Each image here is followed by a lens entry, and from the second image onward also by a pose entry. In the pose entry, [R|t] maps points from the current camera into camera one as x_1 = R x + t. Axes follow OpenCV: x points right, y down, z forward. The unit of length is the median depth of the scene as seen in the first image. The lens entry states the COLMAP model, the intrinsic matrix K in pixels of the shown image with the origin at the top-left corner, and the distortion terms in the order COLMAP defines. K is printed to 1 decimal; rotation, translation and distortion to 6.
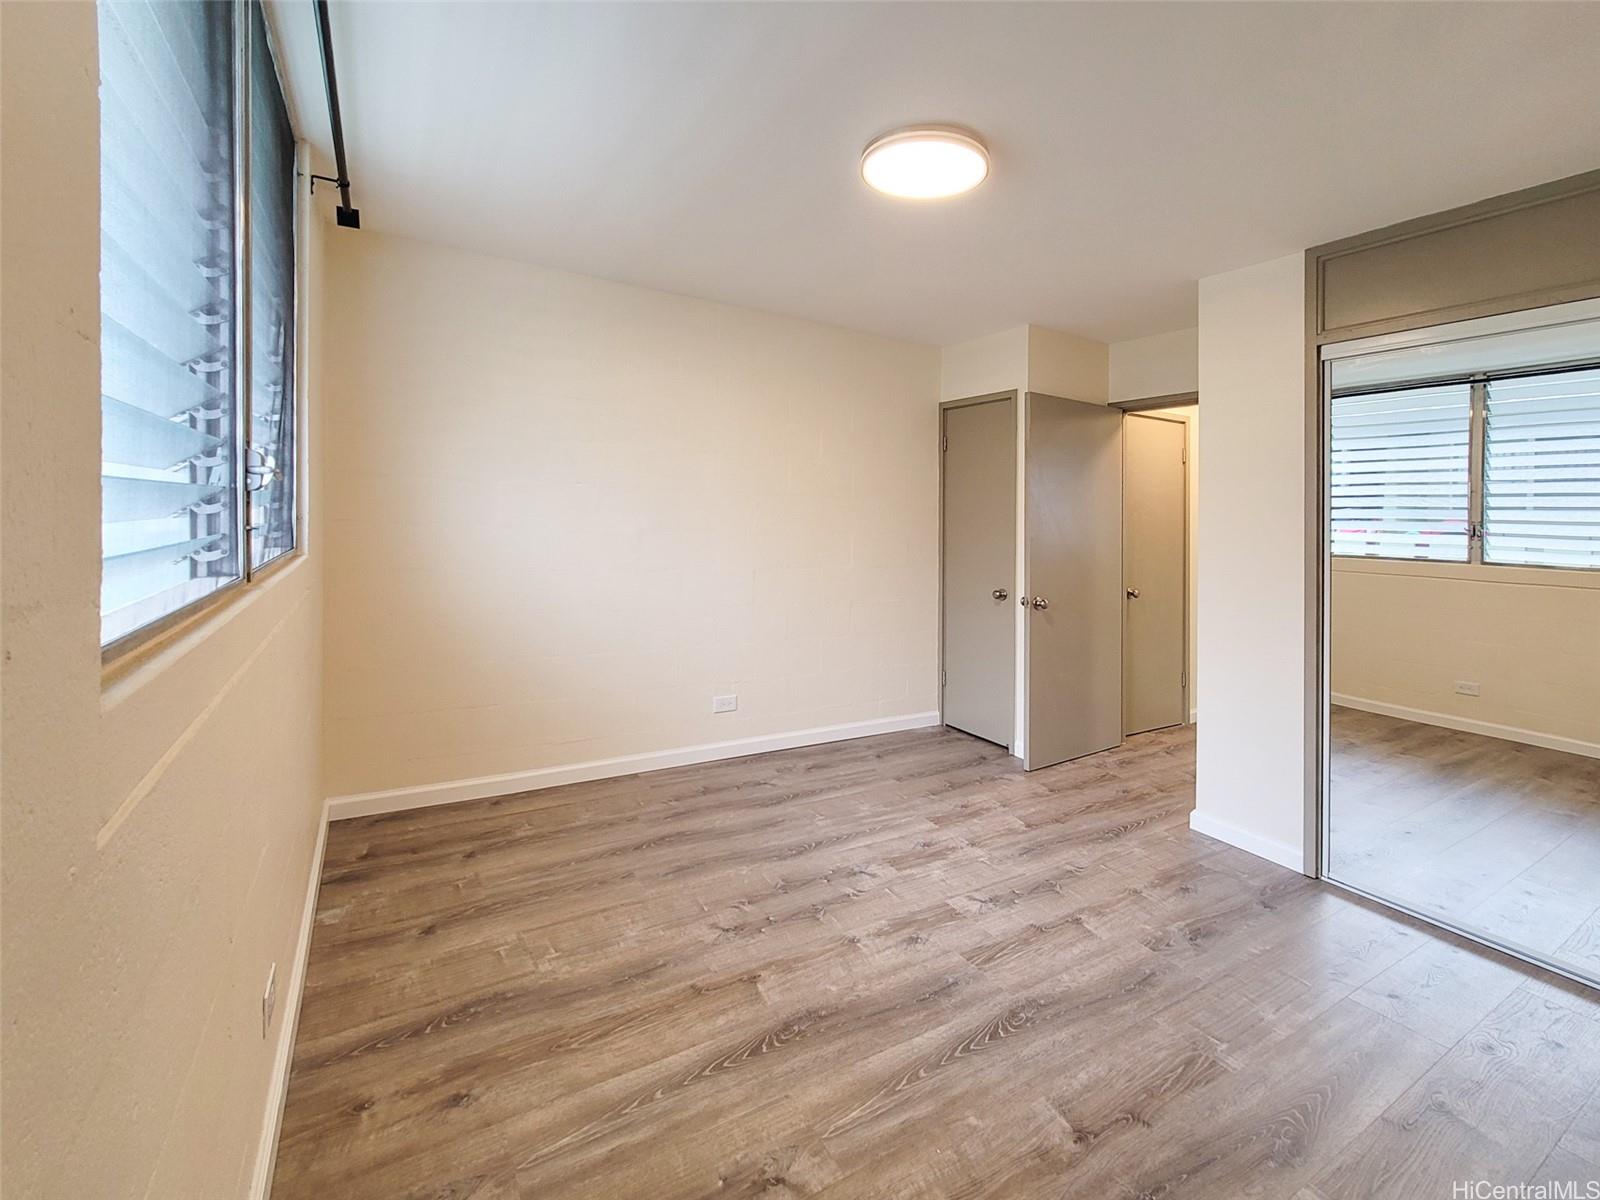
lens RADIAL K [[678.6, 0, 800.0], [0, 678.6, 600.0], [0, 0, 1]] dist [0.001123, -0.000014]
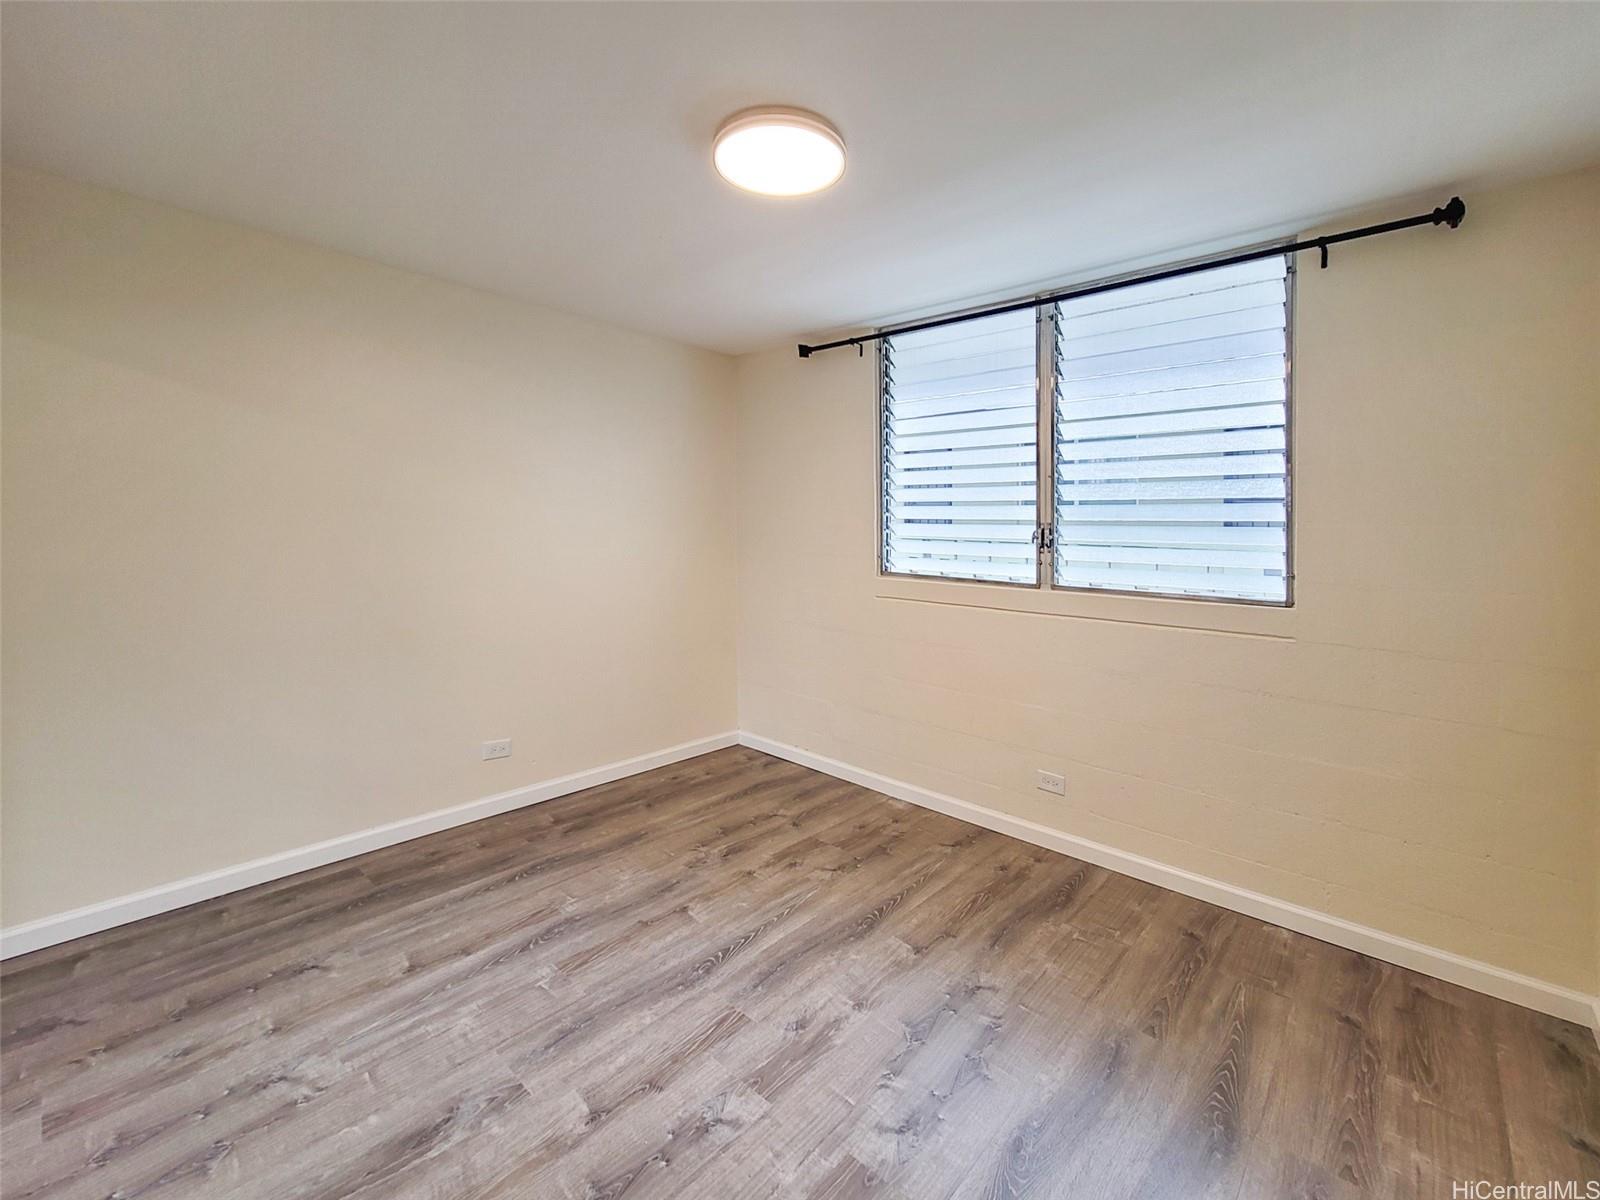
lens RADIAL K [[678.6, 0, 800.0], [0, 678.6, 600.0], [0, 0, 1]] dist [0.001123, -0.000014]
pose [[-0.952888, -0.027264, -0.302095, 0.511125], [-0.093568, 0.973803, 0.207252, -0.282696], [0.288531, 0.225755, -0.930476, 1.908792]]
